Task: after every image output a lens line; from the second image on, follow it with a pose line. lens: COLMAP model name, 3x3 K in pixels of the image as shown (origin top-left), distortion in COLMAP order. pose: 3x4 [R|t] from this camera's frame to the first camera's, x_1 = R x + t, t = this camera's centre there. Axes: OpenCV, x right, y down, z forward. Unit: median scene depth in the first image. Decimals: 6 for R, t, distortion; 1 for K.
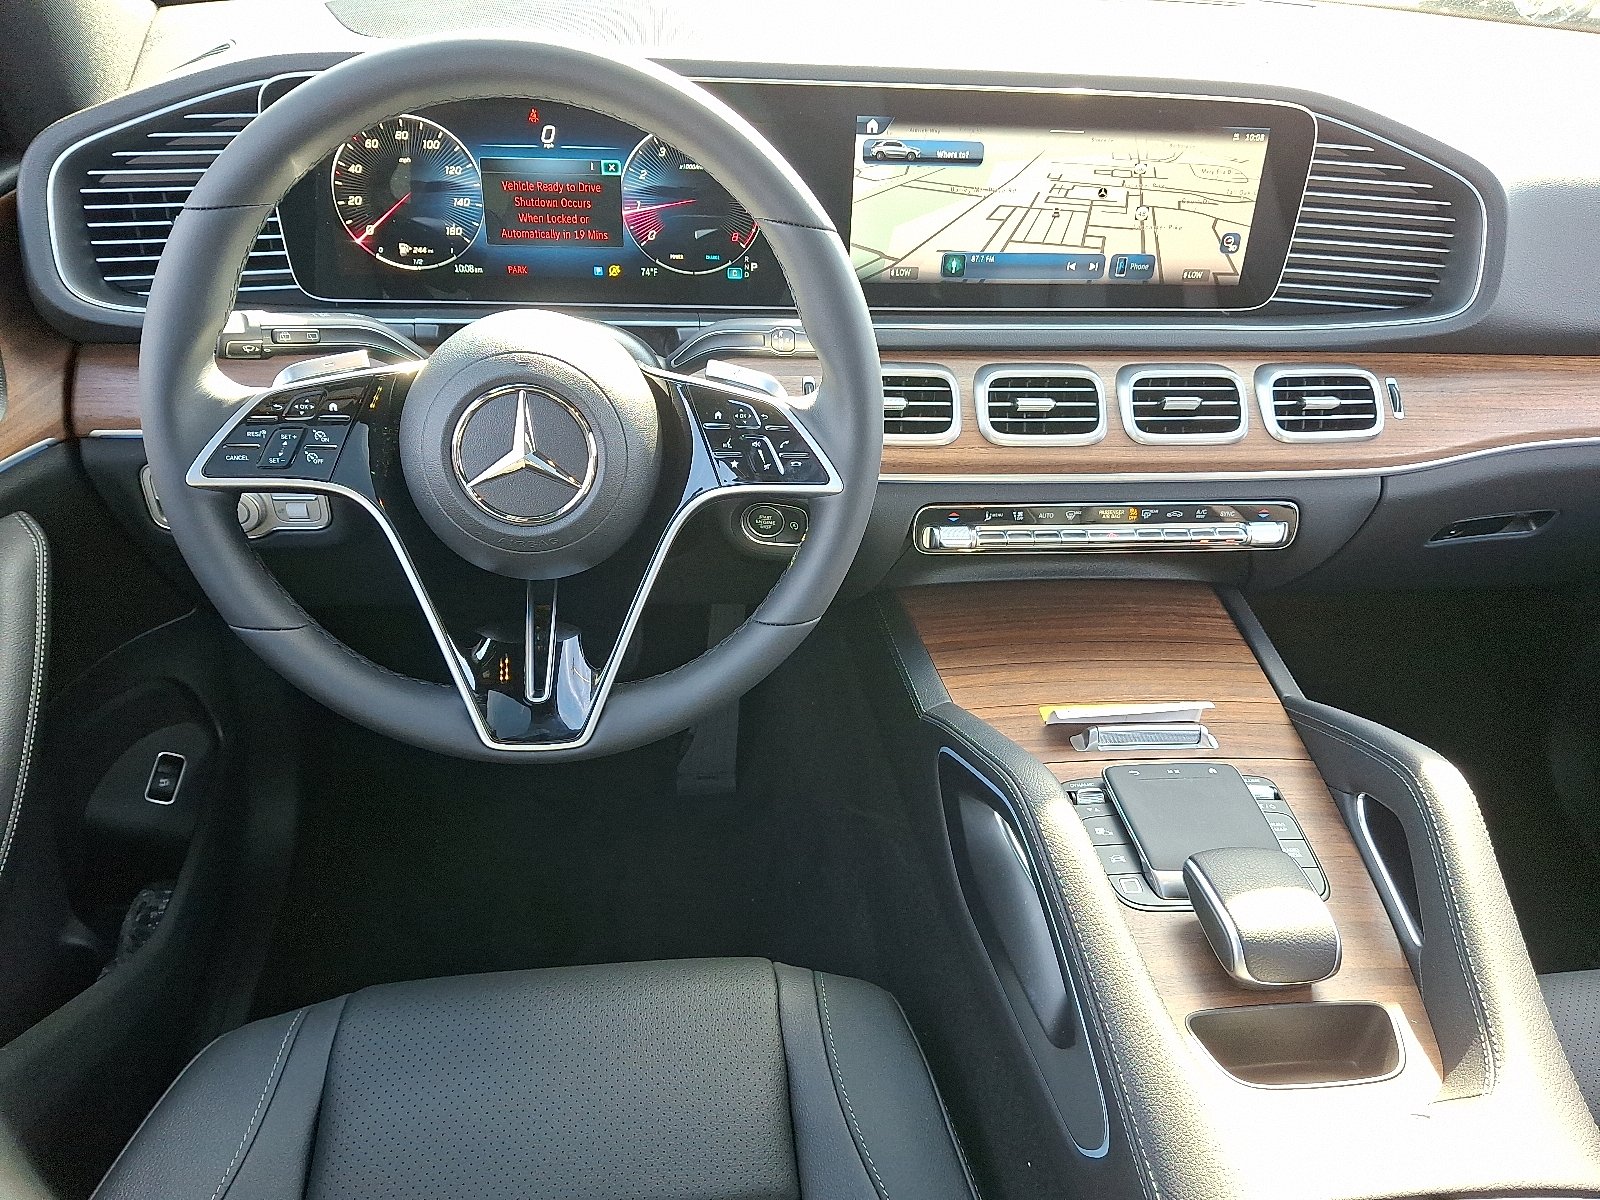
lens RADIAL K [[1336.0, 0, 800.0], [0, 1336.0, 600.0], [0, 0, 1]] dist [0.199656, -0.007470]
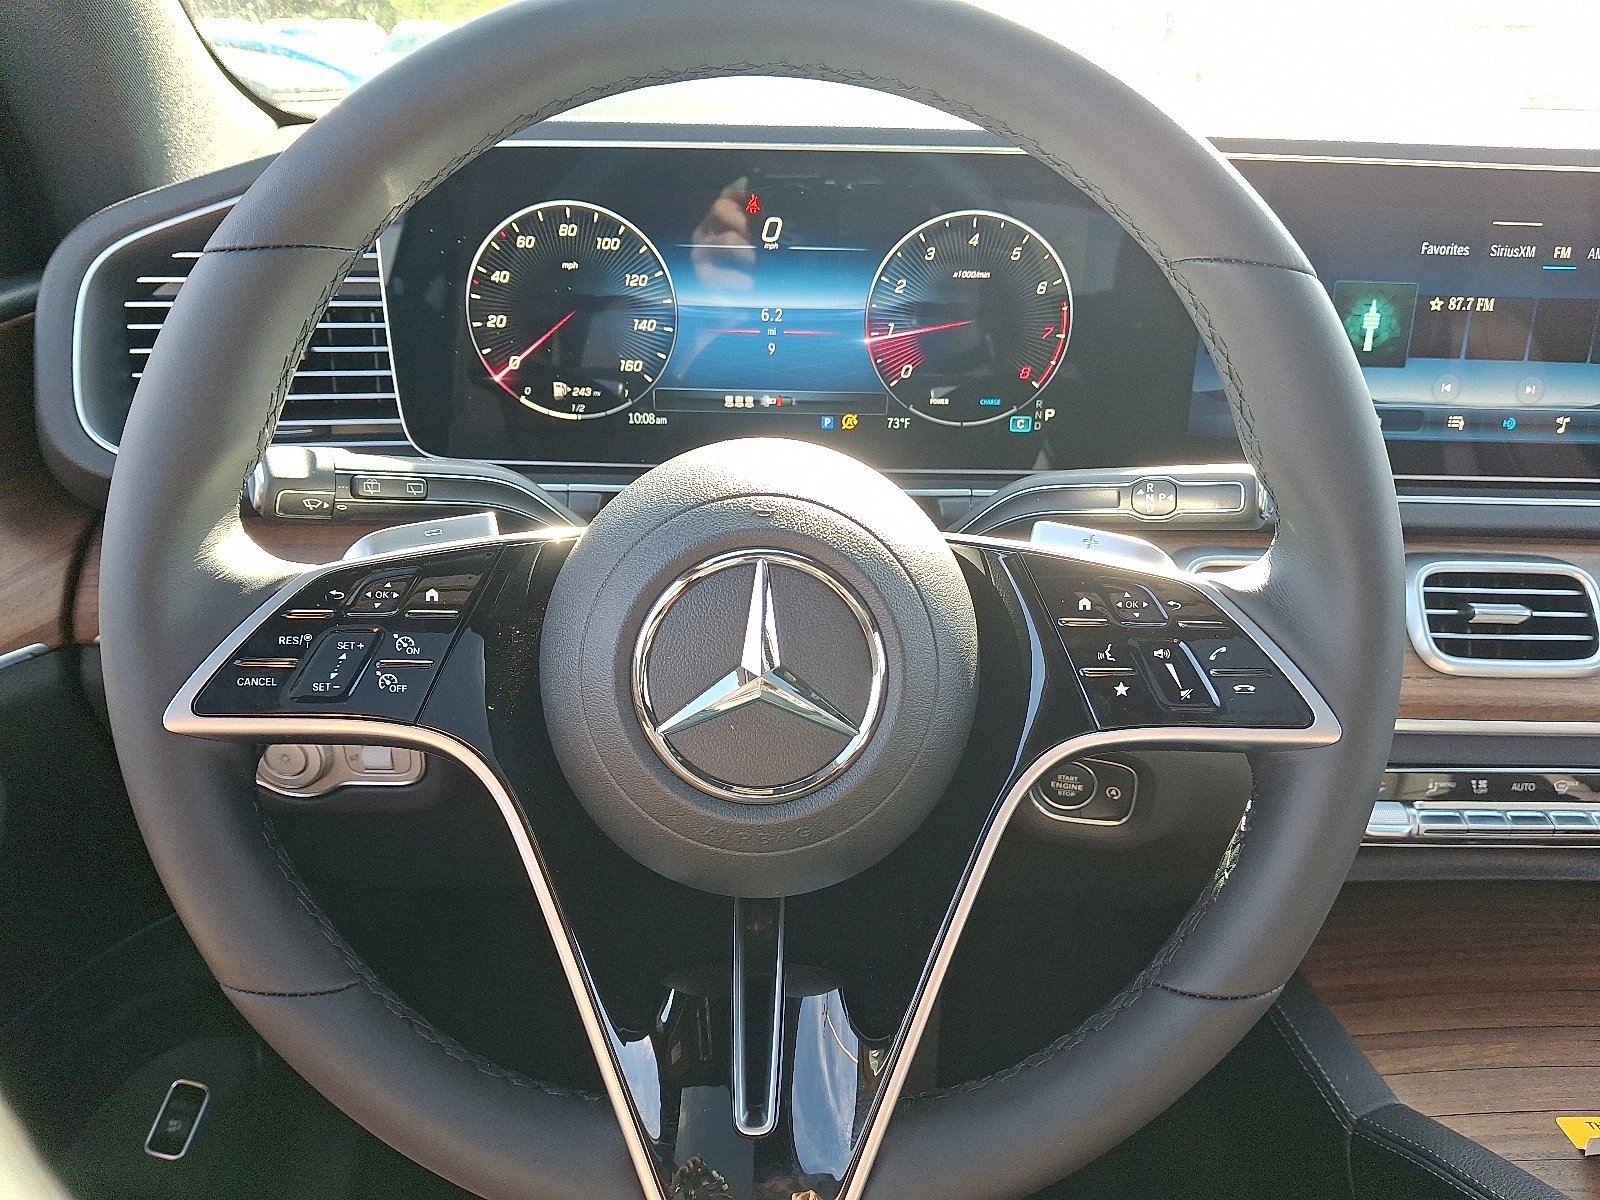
lens RADIAL K [[1381.1, 0, 800.0], [0, 1381.1, 600.0], [0, 0, 1]] dist [0.113504, -0.000855]
pose [[0.995605, -0.004541, -0.093537, -0.107254], [-0.012656, 0.983137, -0.182434, -0.027687], [0.092788, 0.182817, 0.978759, 0.361617]]
